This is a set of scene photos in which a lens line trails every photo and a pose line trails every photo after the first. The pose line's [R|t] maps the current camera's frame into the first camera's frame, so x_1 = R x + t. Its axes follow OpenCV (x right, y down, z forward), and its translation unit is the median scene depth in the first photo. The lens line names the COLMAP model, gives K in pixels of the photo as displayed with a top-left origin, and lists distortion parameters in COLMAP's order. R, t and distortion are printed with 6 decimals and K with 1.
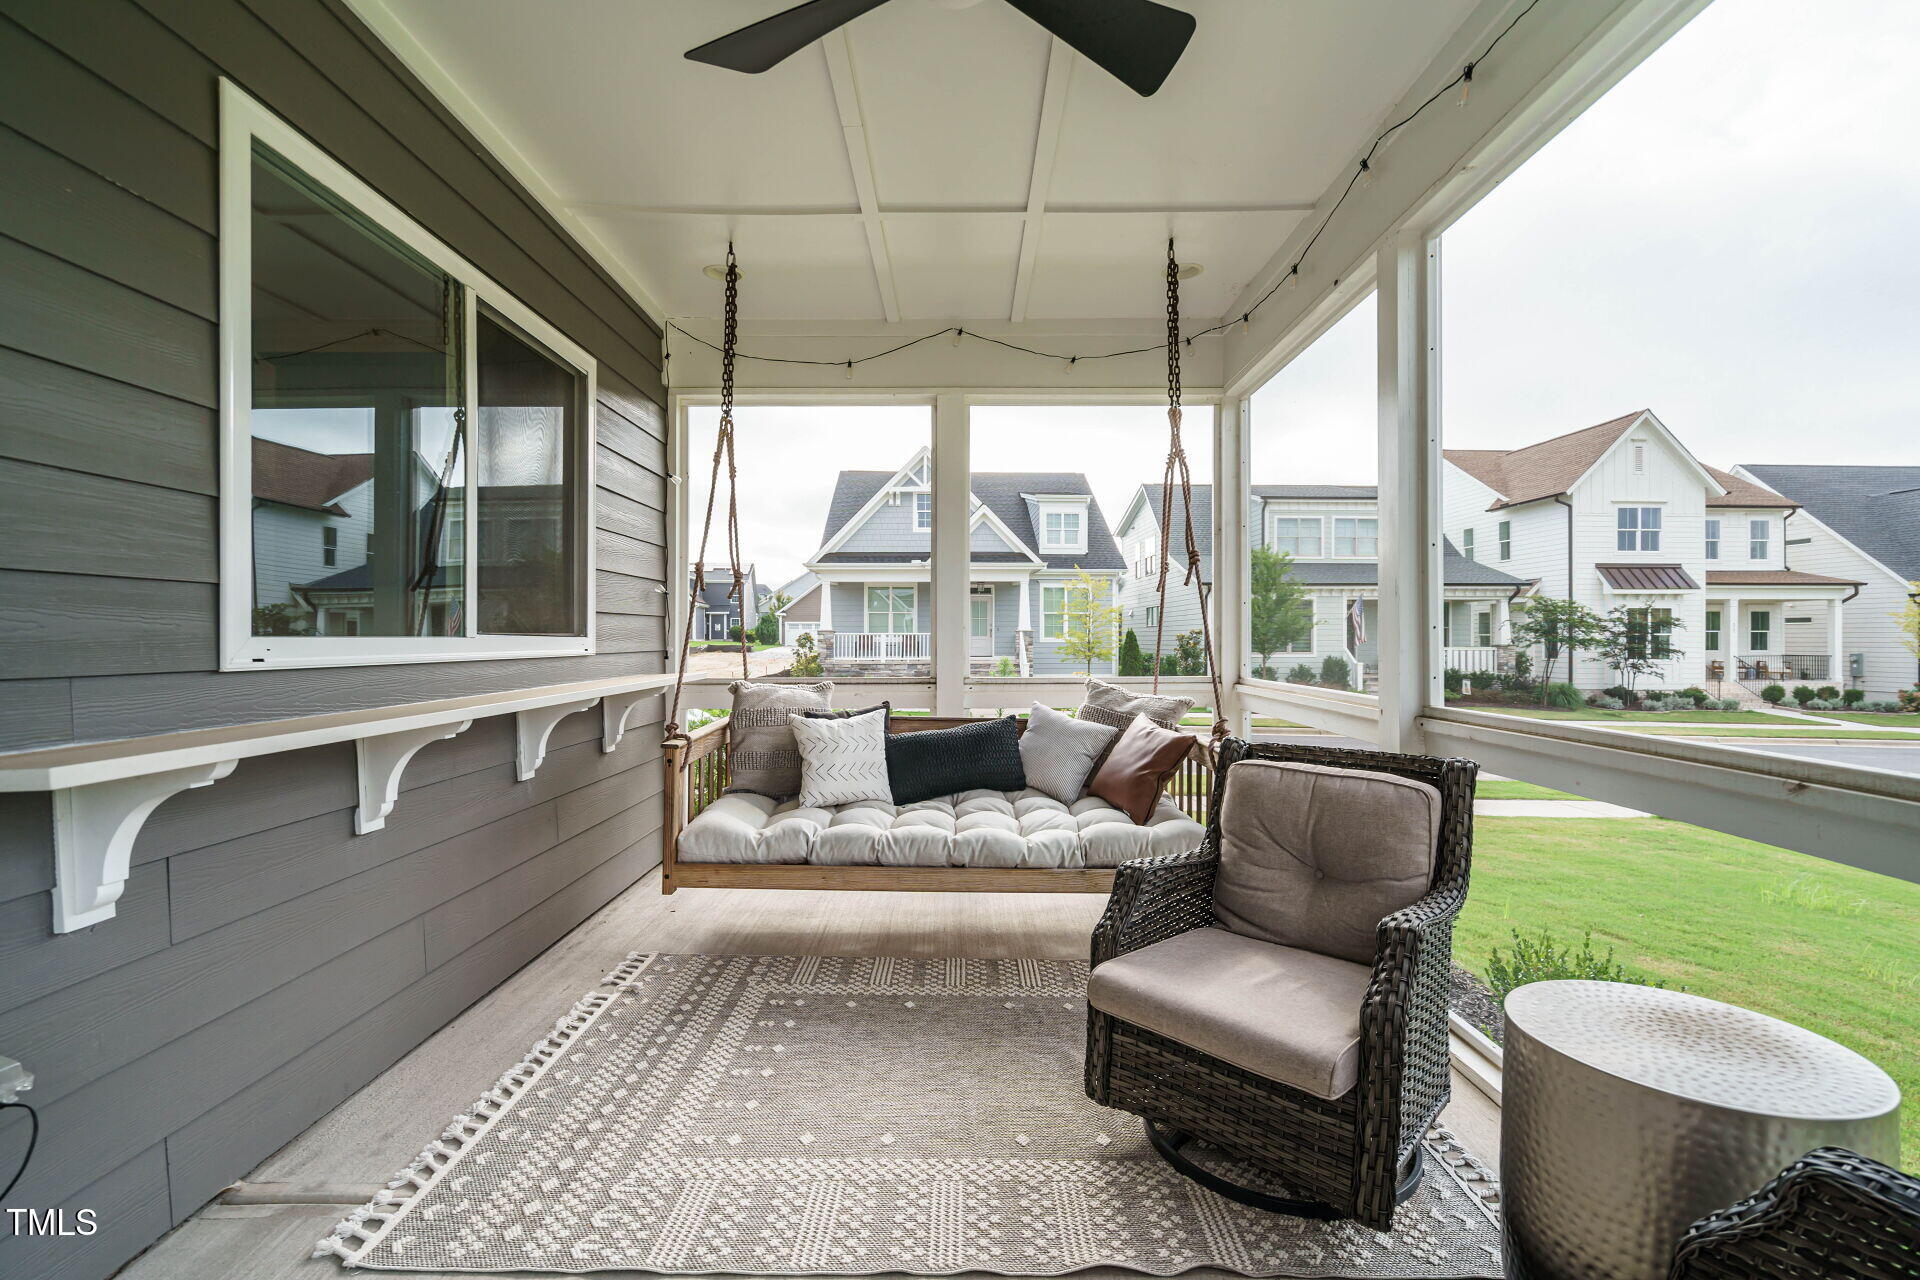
lens RADIAL K [[883.3, 0, 956.6], [0, 883.3, 634.7], [0, 0, 1]] dist [-0.006159, 0.001577]
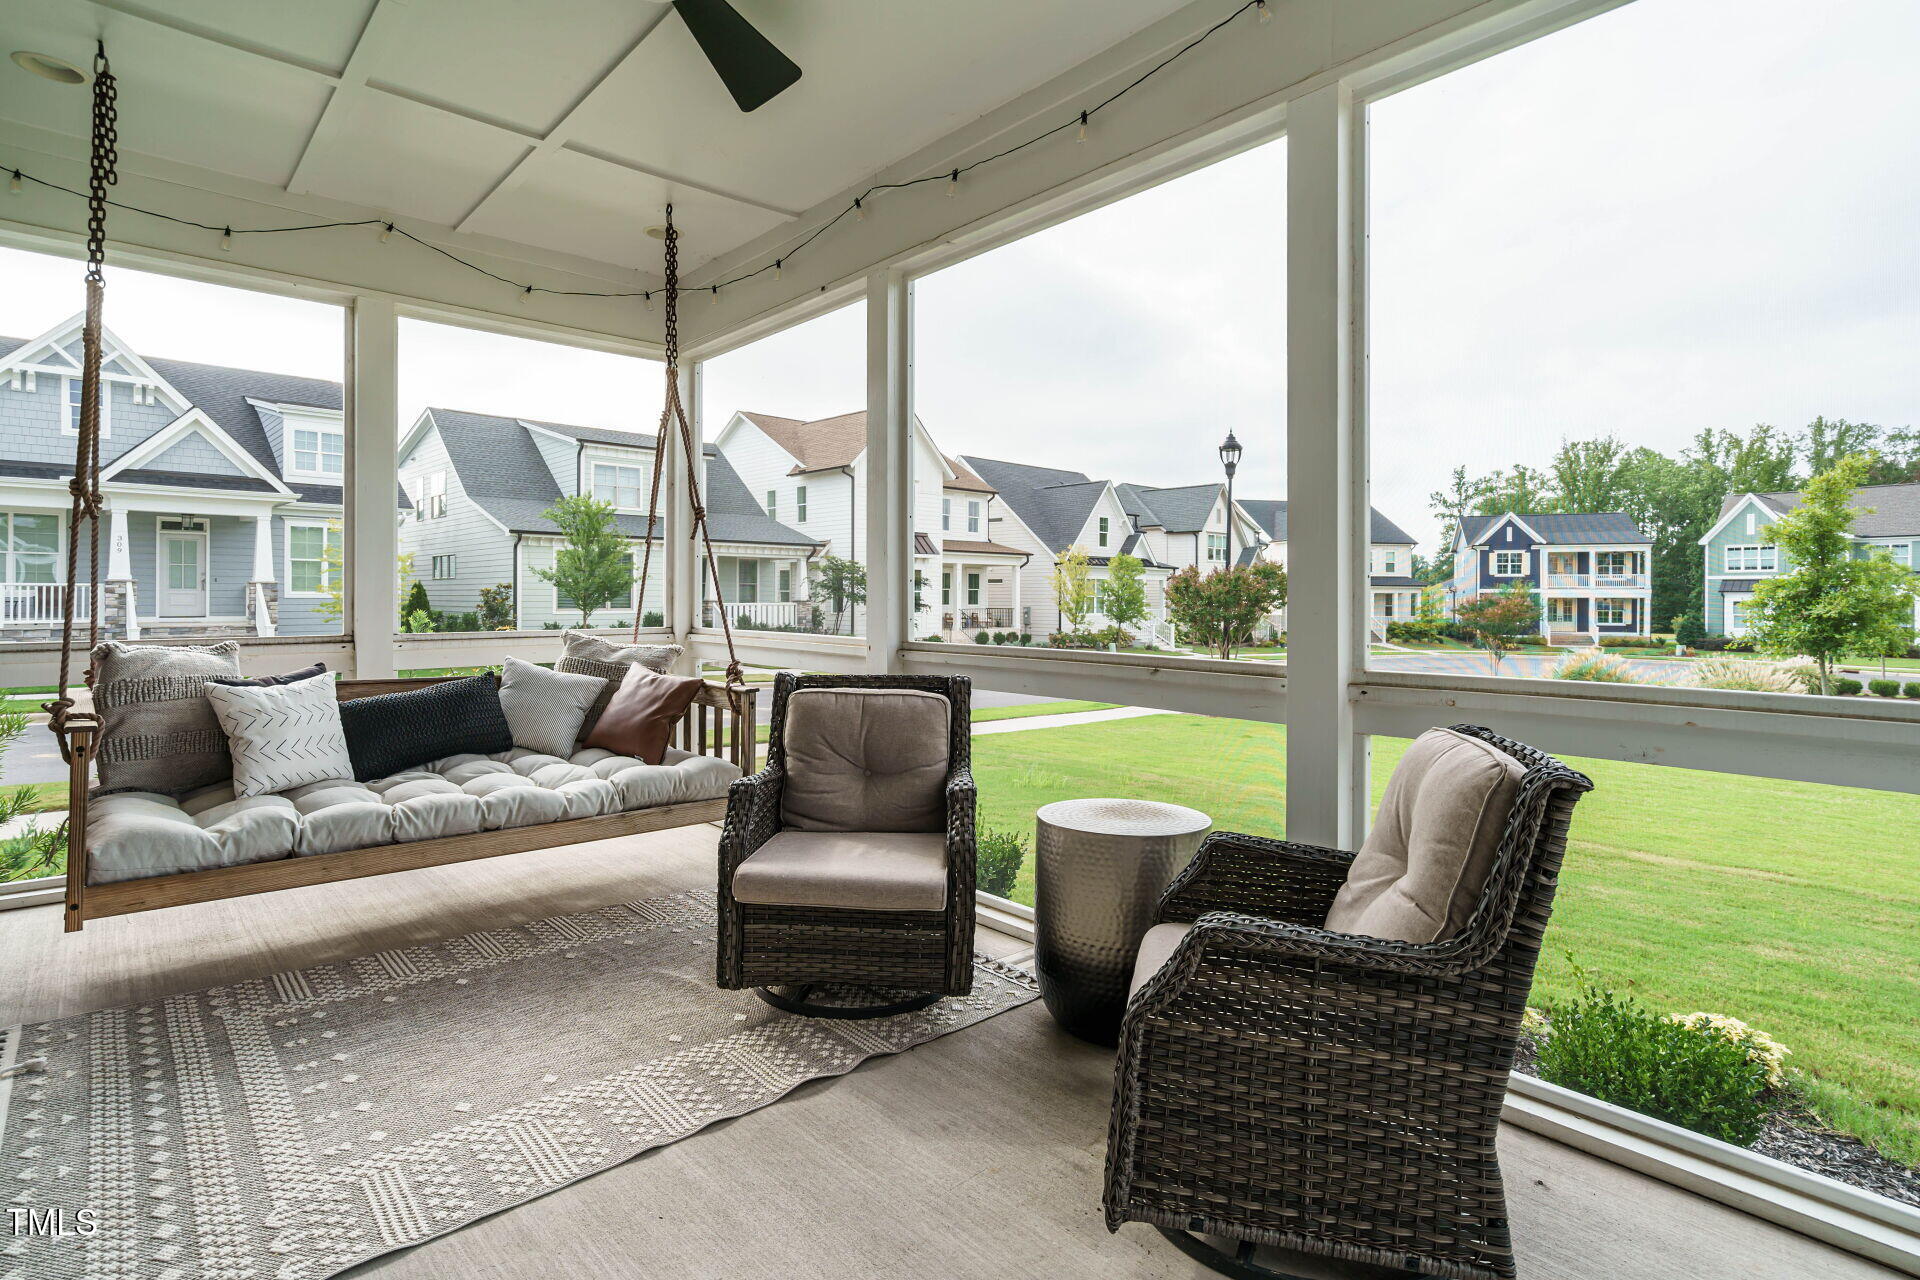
lens RADIAL K [[958.0, 0, 963.5], [0, 958.0, 595.2], [0, 0, 1]] dist [0.000303, 0.003580]
pose [[0.740136, 0.002449, 0.672453, -0.274503], [-0.005946, 0.999978, 0.002903, 0.006903], [-0.672431, -0.006147, 0.740134, -0.075765]]
